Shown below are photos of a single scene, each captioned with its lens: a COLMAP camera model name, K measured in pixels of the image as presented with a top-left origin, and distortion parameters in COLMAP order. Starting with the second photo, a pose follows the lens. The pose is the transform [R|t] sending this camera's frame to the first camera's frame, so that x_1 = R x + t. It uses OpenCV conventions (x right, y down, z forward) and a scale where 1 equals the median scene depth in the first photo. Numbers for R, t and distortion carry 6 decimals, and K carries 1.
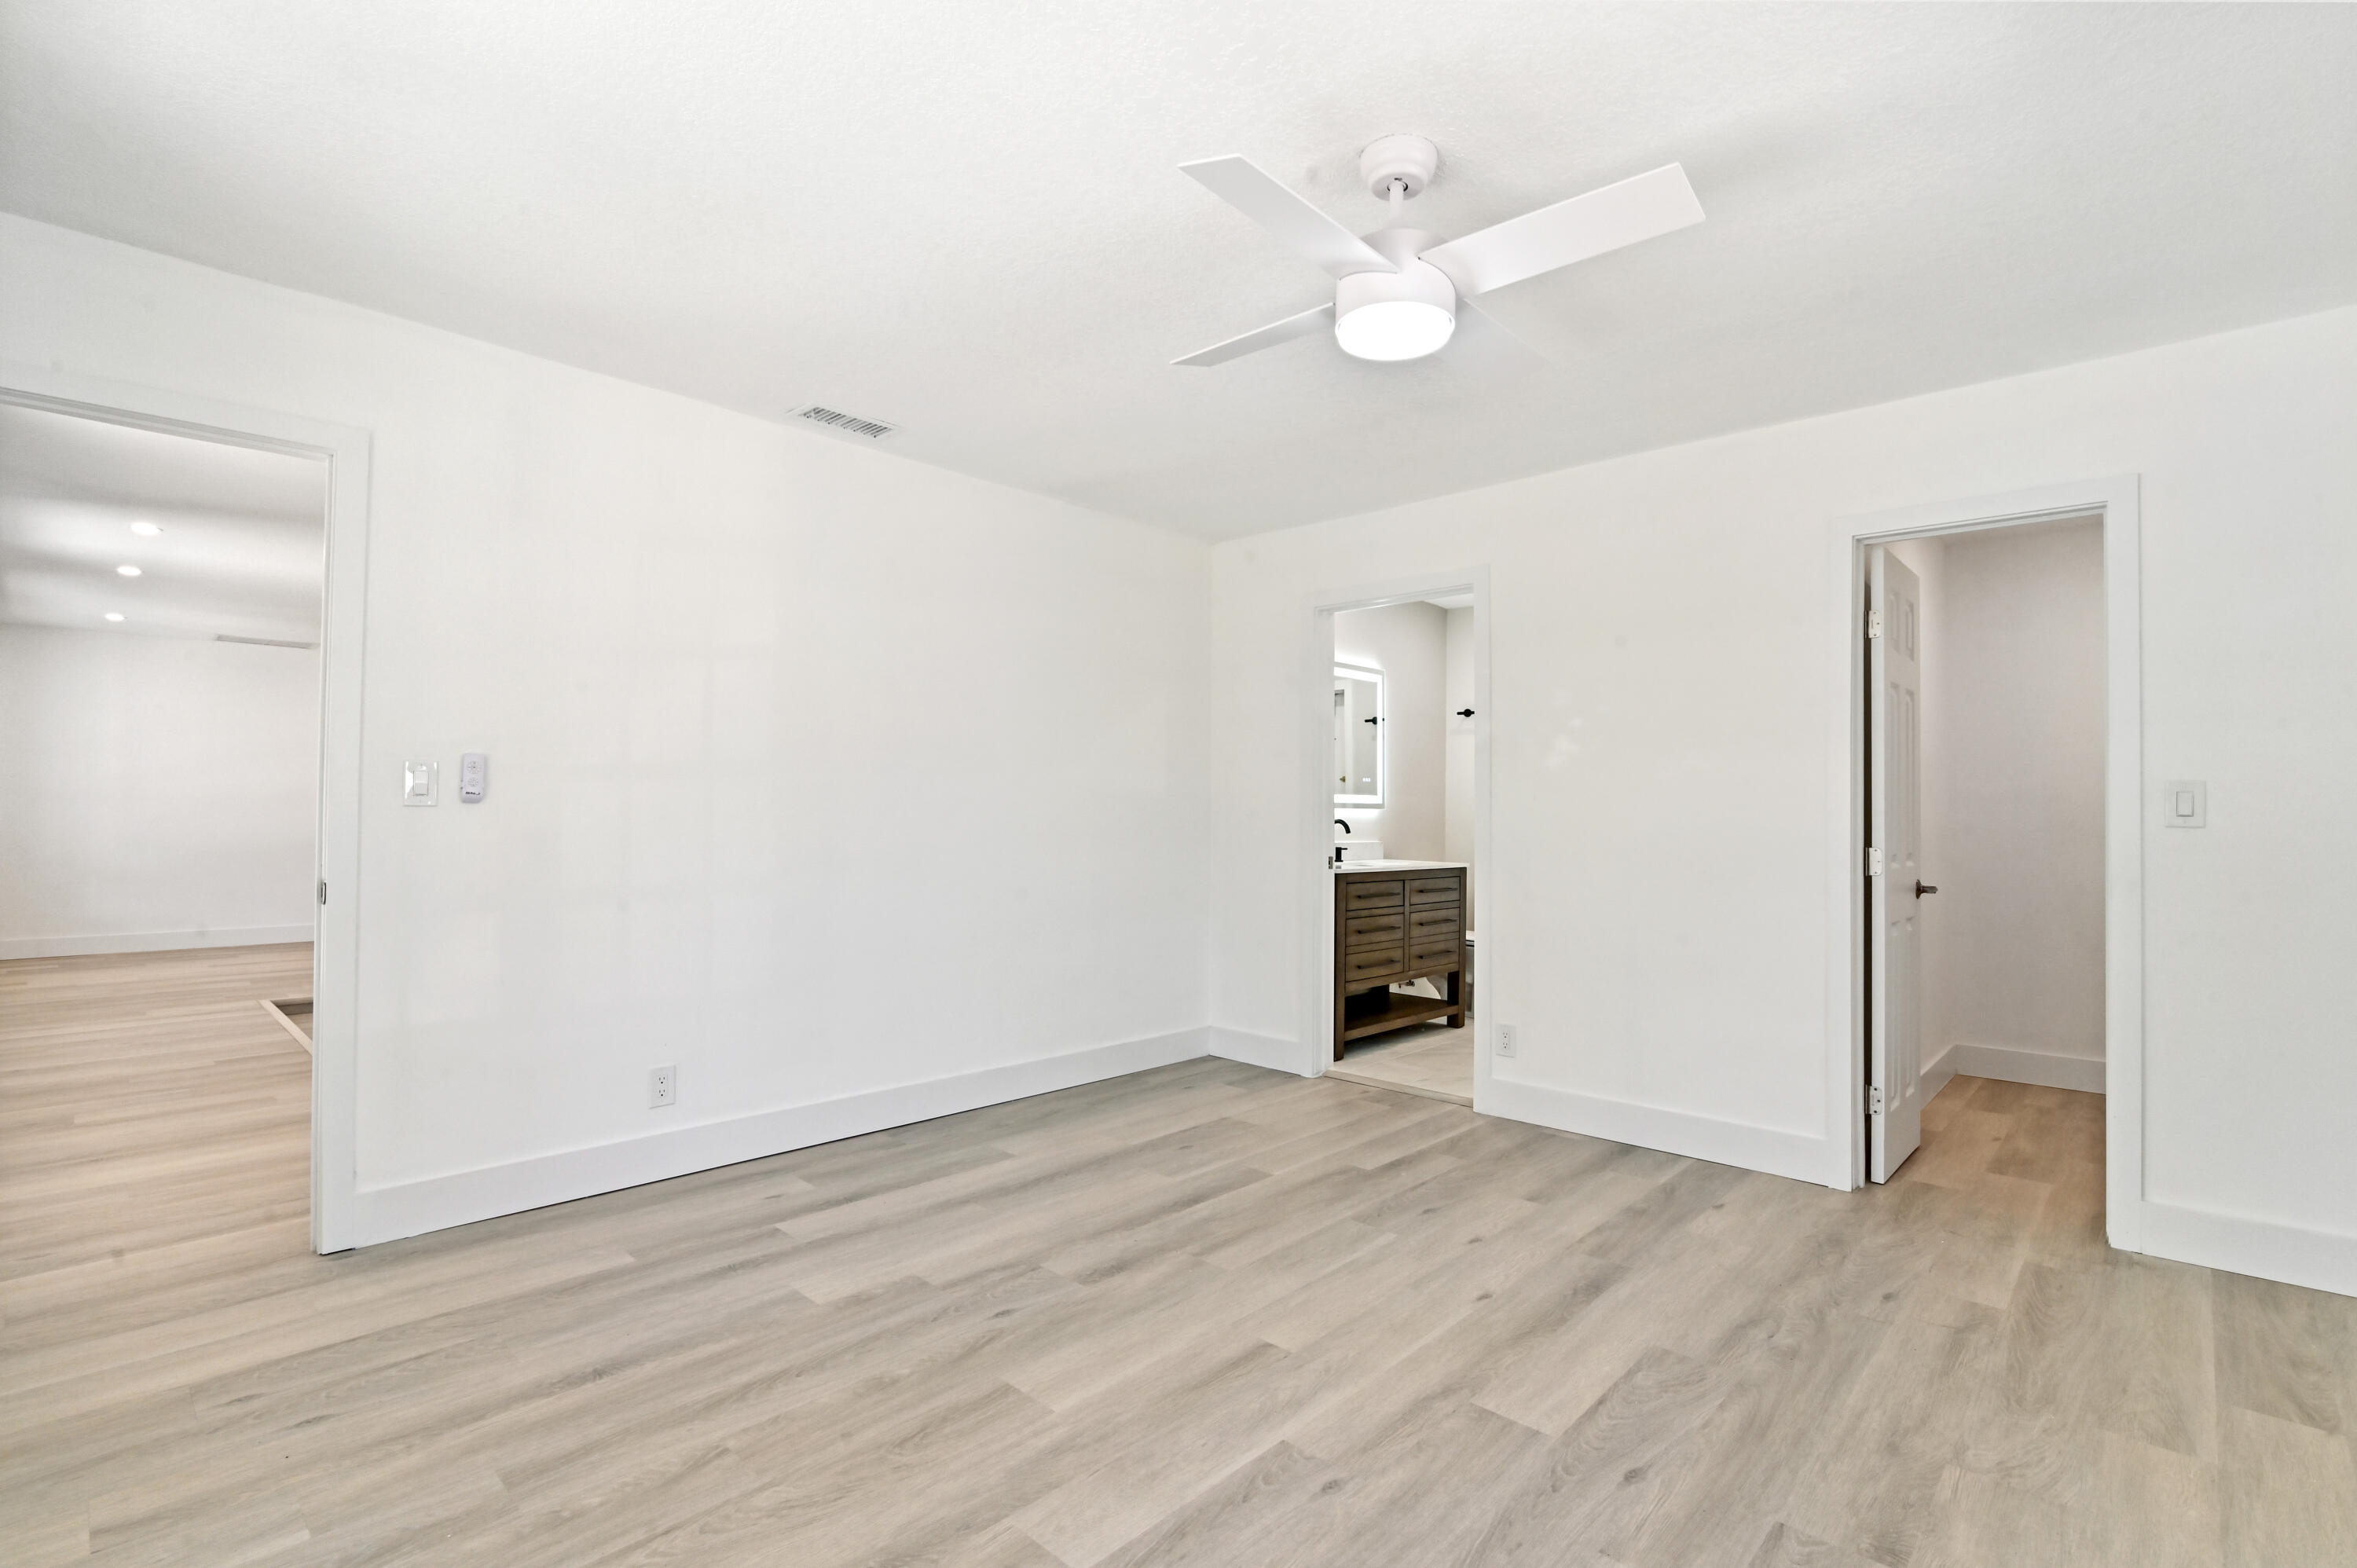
lens RADIAL K [[1097.0, 0, 1182.2], [0, 1097.0, 783.2], [0, 0, 1]] dist [-0.011647, -0.001460]
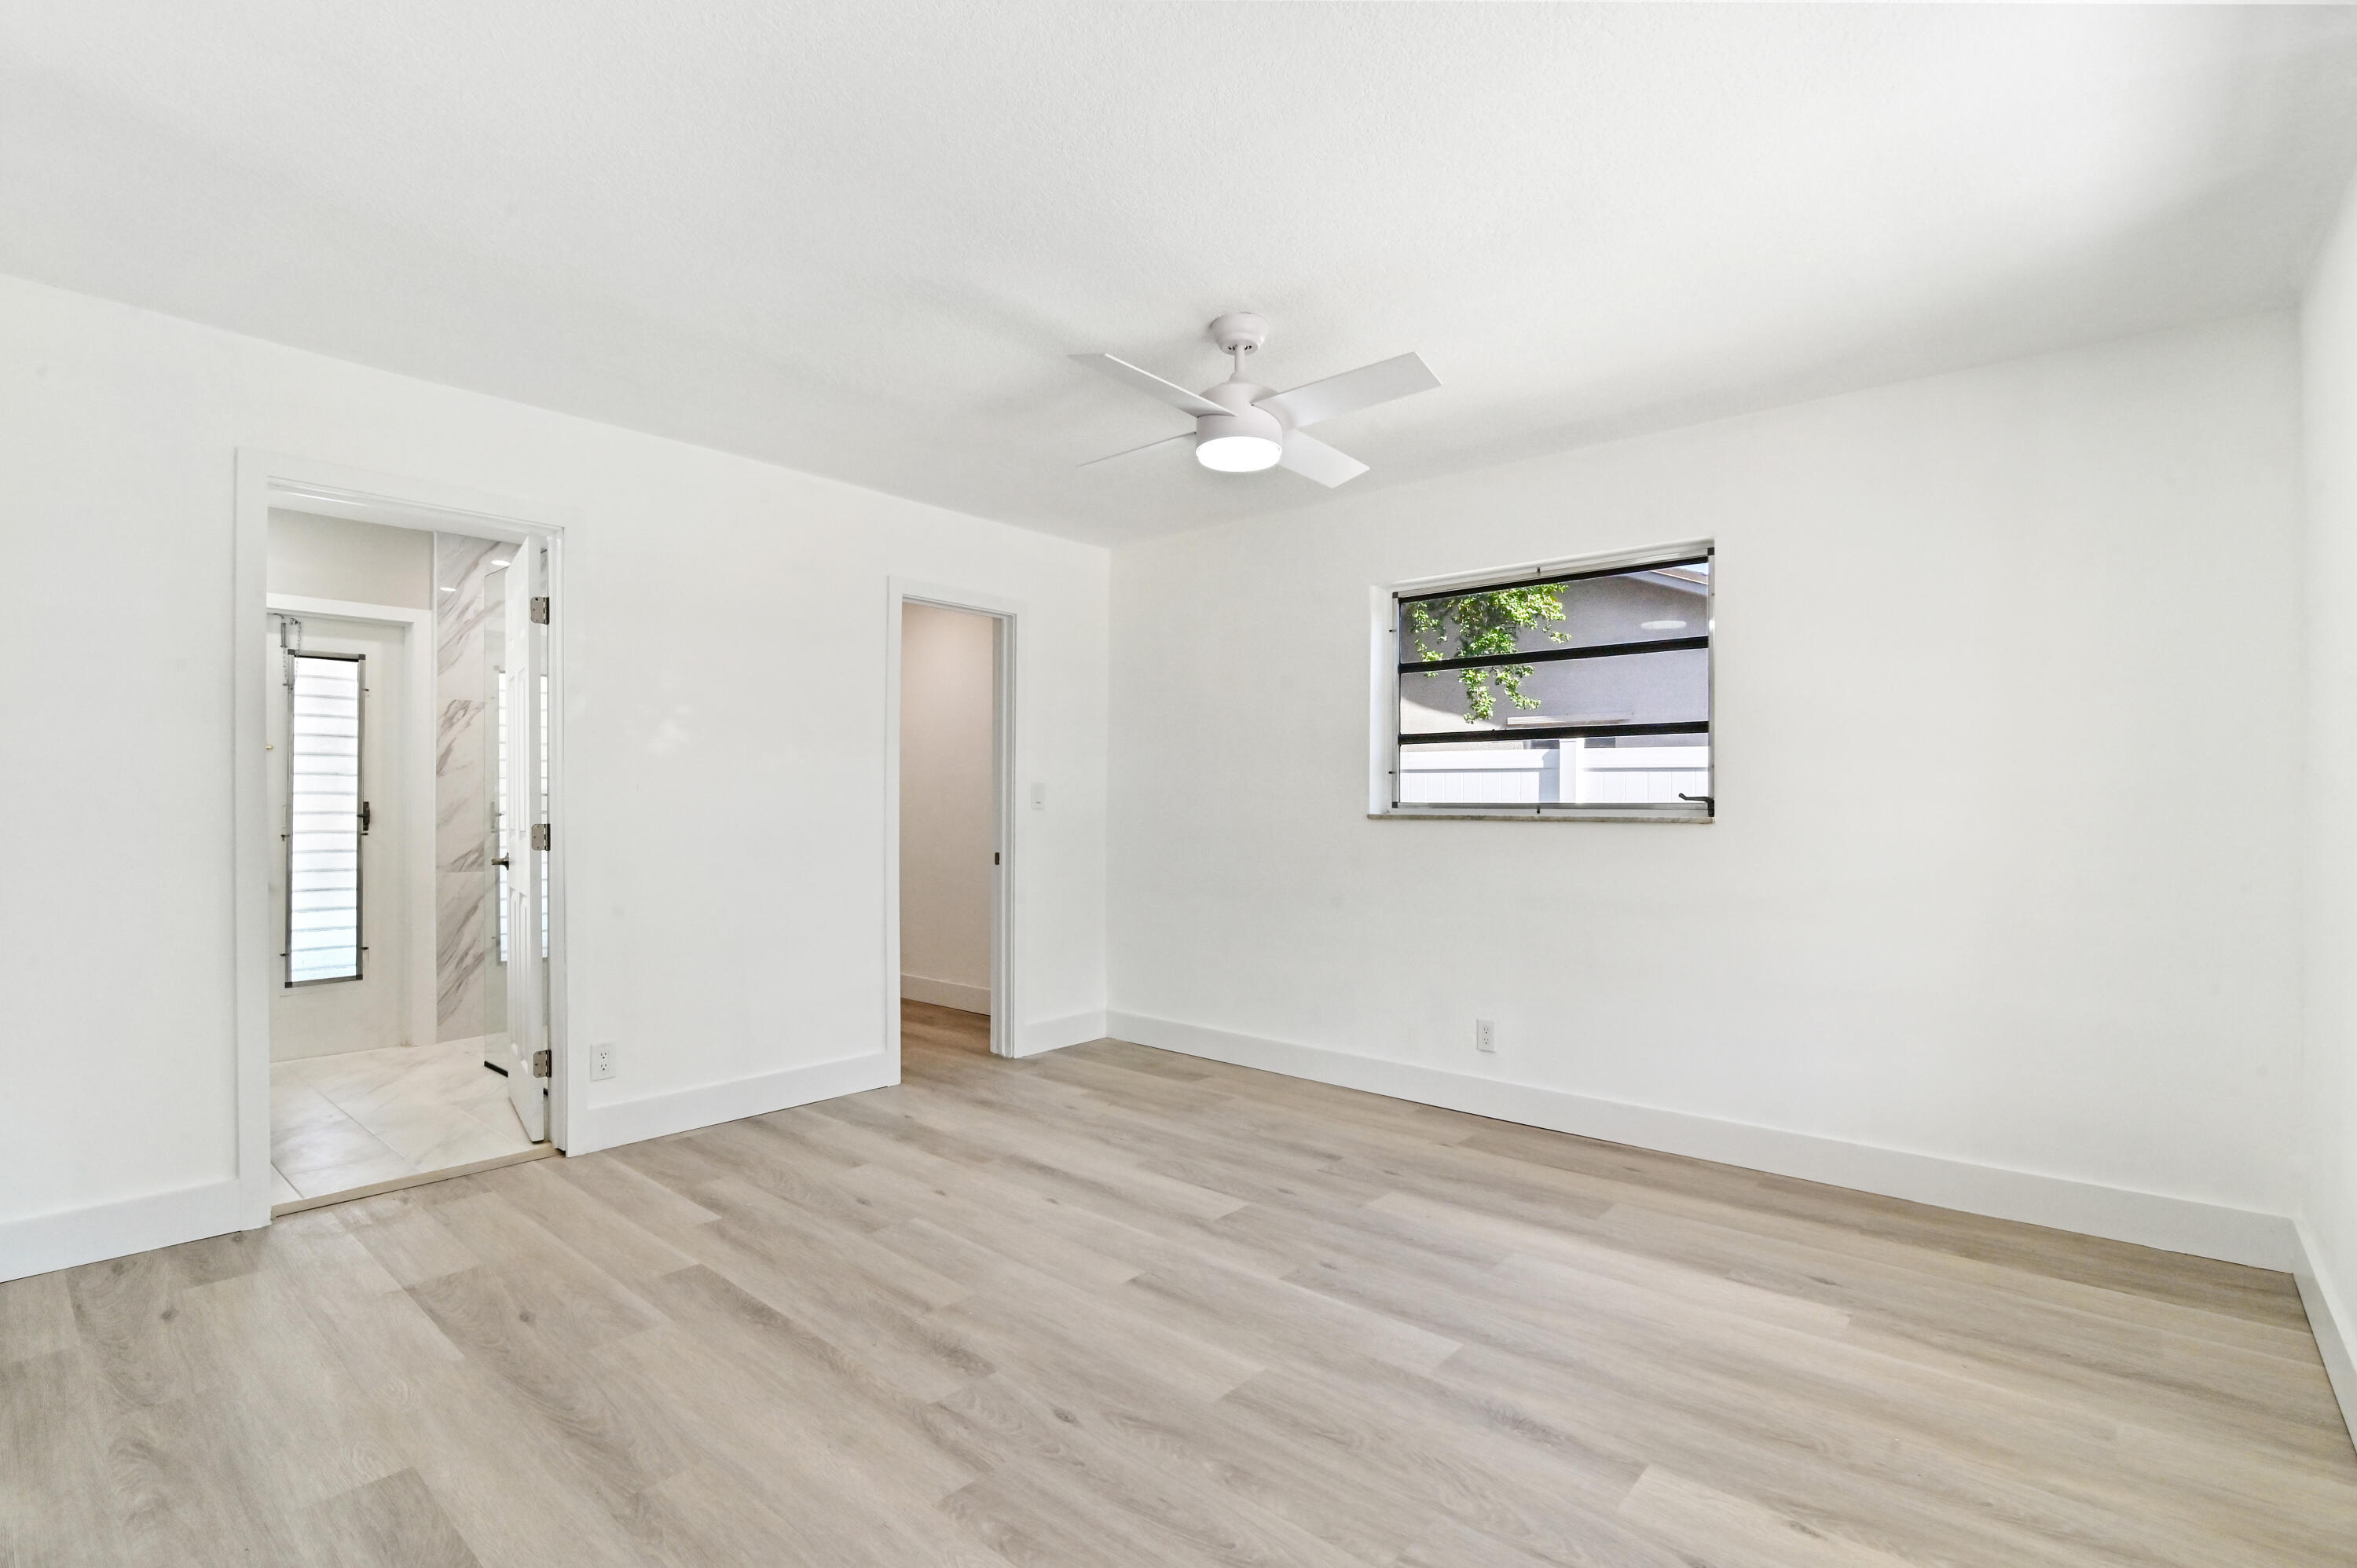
lens RADIAL K [[1097.0, 0, 1176.9], [0, 1097.0, 797.1], [0, 0, 1]] dist [-0.011647, -0.001460]
pose [[-0.045283, -0.004854, 0.998962, -0.855071], [-0.029779, 0.999550, 0.003507, 0.006844], [-0.998530, -0.029589, -0.045407, 0.829393]]
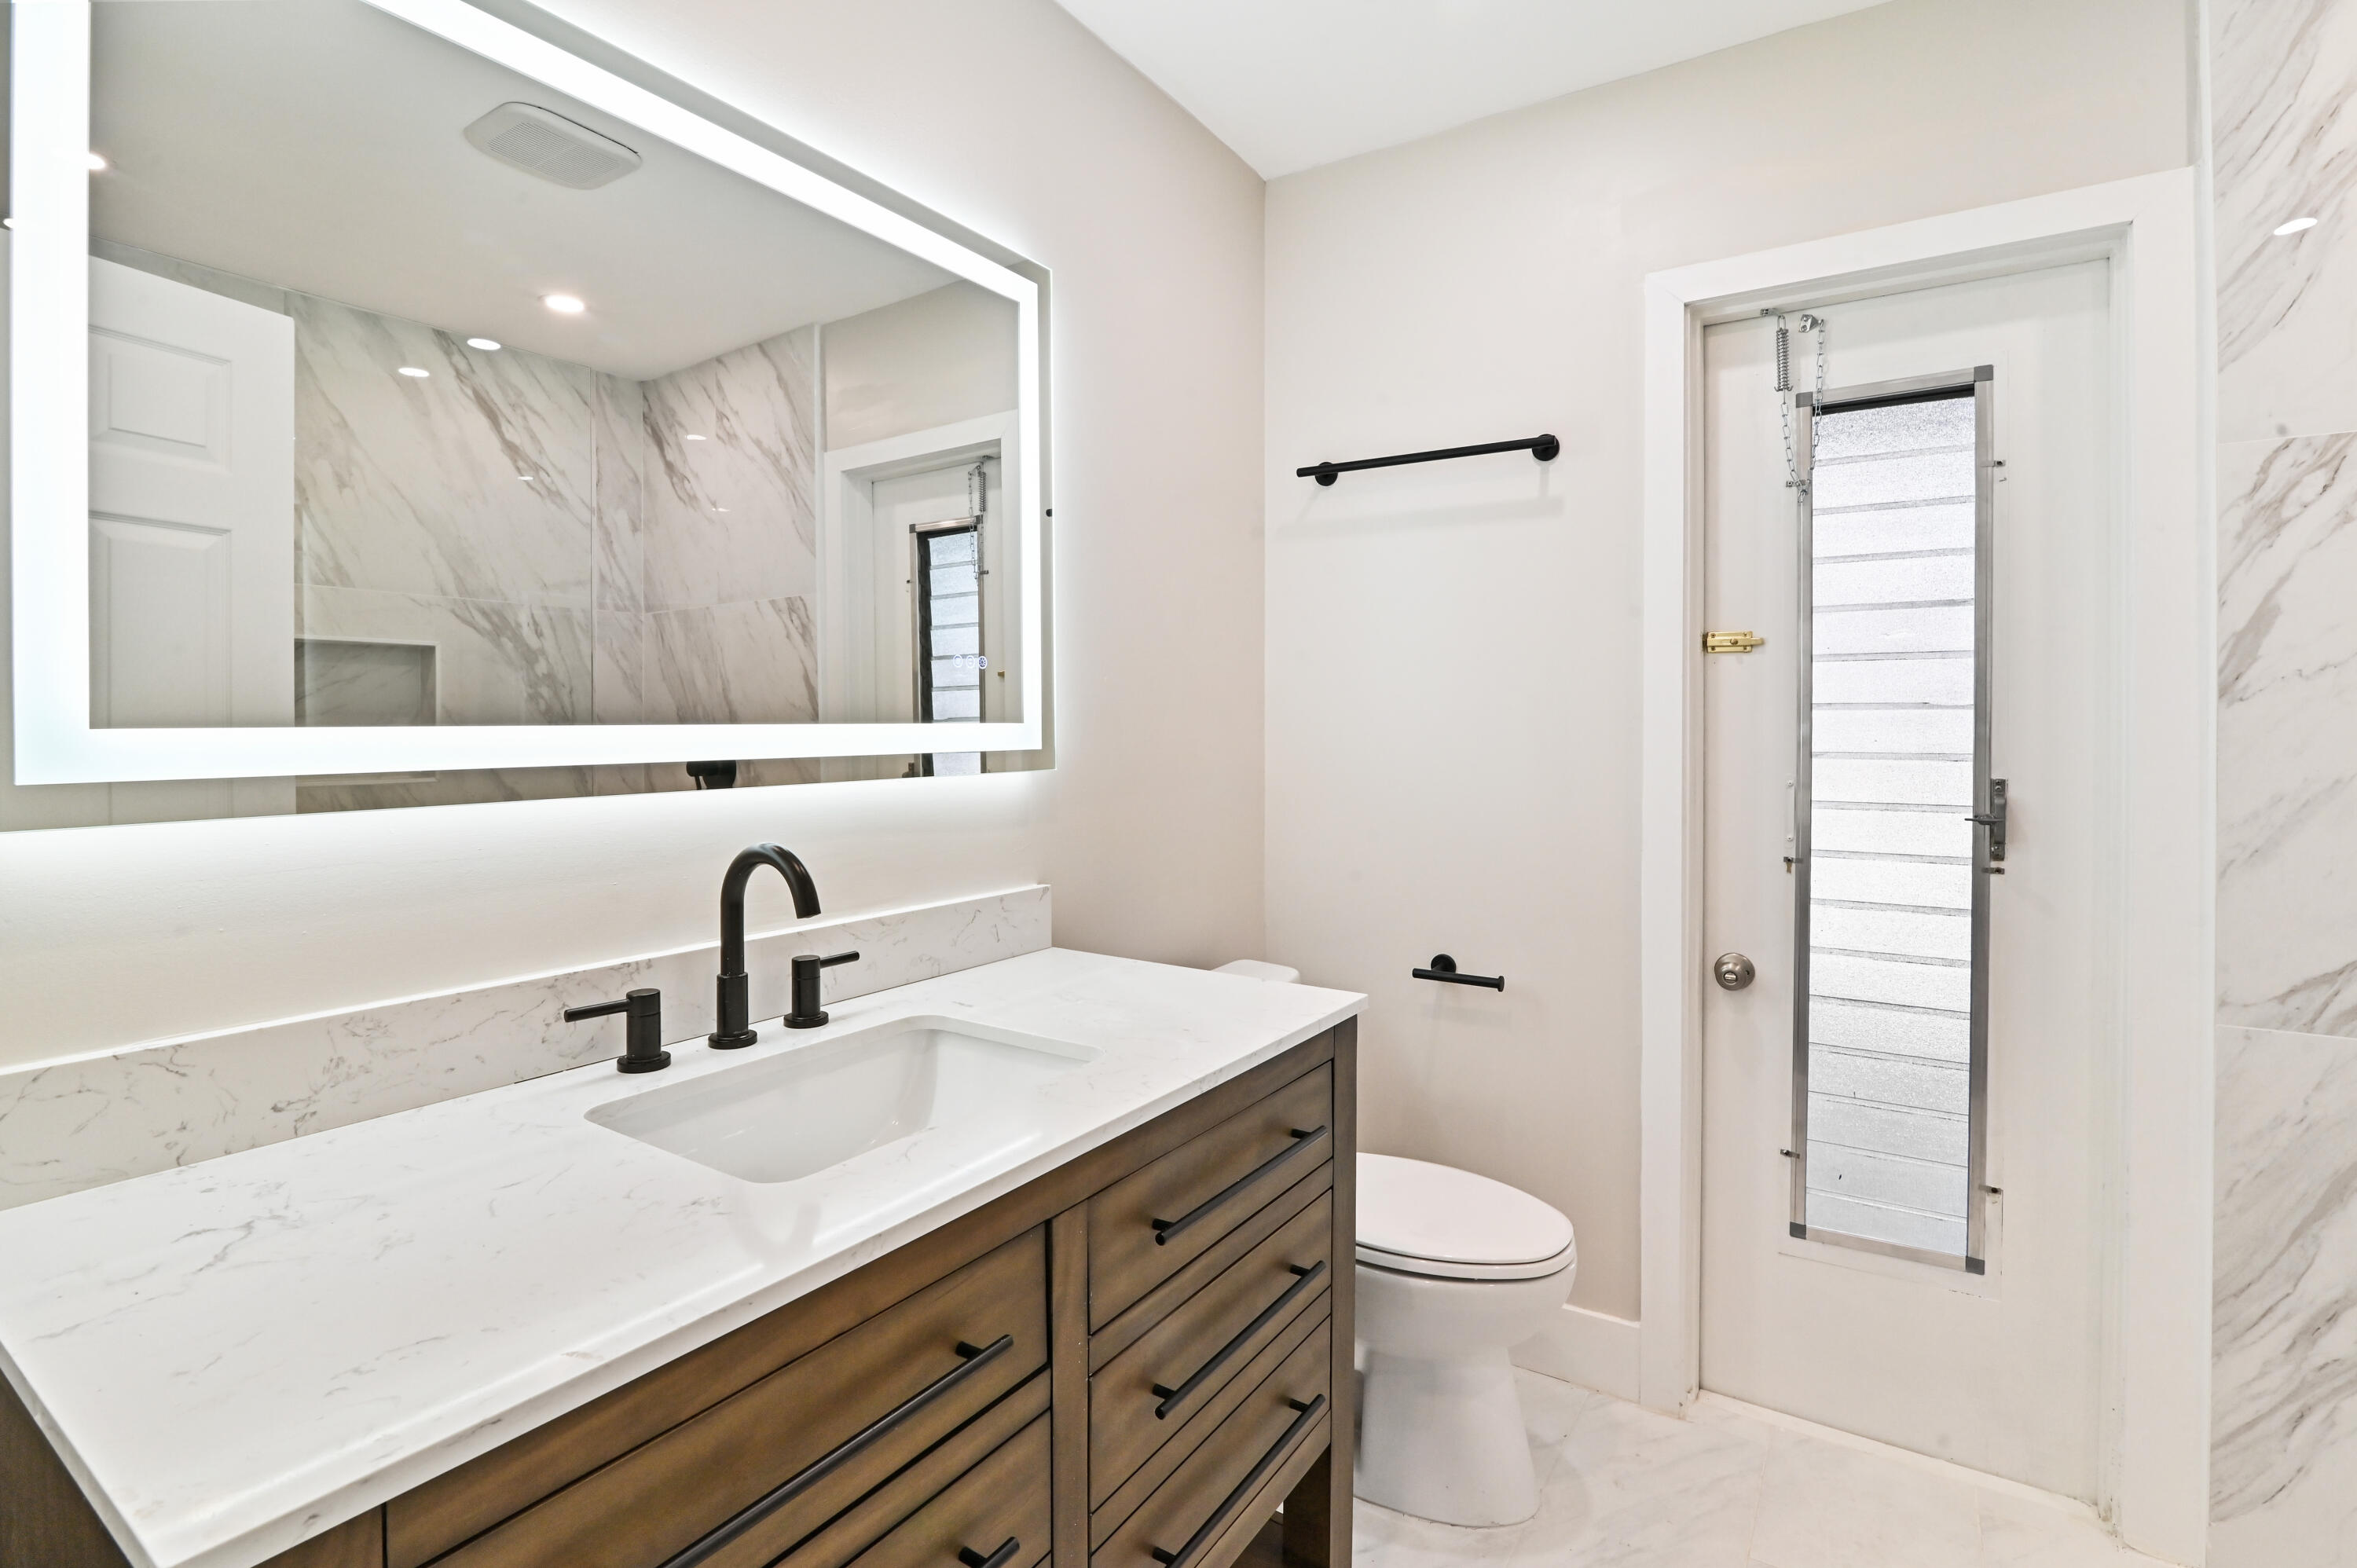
lens RADIAL K [[1097.0, 0, 1183.0], [0, 1097.0, 735.5], [0, 0, 1]] dist [-0.011647, -0.001460]
pose [[0.984322, -0.007046, 0.176238, 0.350060], [0.001054, 0.999419, 0.034068, 0.011858], [-0.176375, -0.033348, 0.983758, 1.502178]]
